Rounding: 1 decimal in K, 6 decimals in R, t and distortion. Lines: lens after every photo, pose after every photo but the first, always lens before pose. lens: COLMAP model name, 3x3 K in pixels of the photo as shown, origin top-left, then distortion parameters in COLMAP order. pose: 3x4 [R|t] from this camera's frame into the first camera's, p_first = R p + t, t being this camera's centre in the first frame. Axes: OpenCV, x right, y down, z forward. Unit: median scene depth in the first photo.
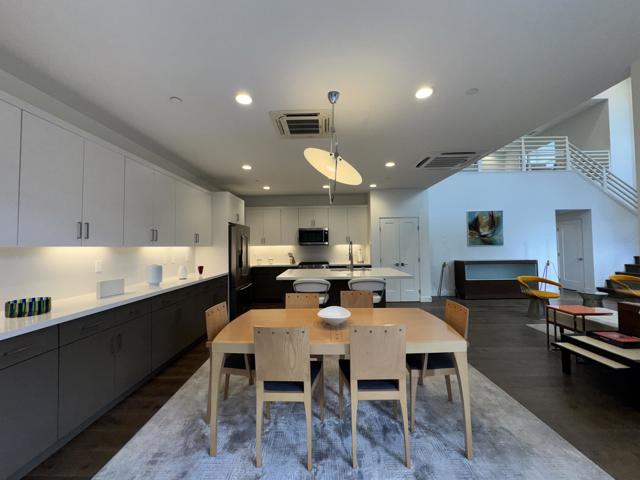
lens RADIAL K [[255.0, 0, 320.0], [0, 255.0, 240.0], [0, 0, 1]] dist [-0.000686, -0.000073]
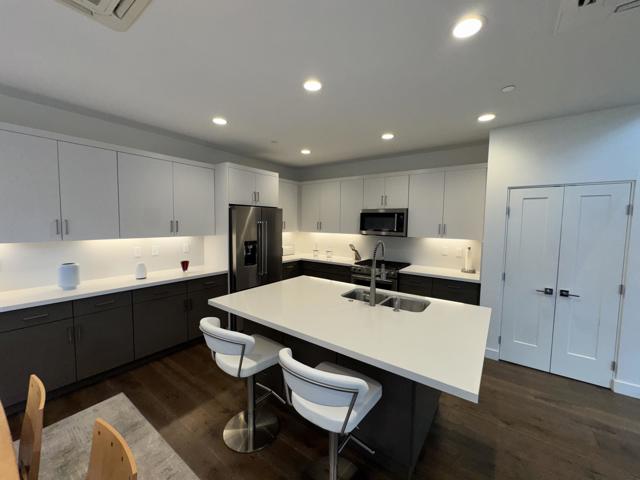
lens RADIAL K [[255.0, 0, 320.0], [0, 255.0, 240.0], [0, 0, 1]] dist [-0.000686, -0.000073]
pose [[0.817220, 0.069153, -0.572162, 0.233143], [-0.013154, 0.994755, 0.101440, -0.034860], [0.576175, -0.075373, 0.813843, 0.424927]]
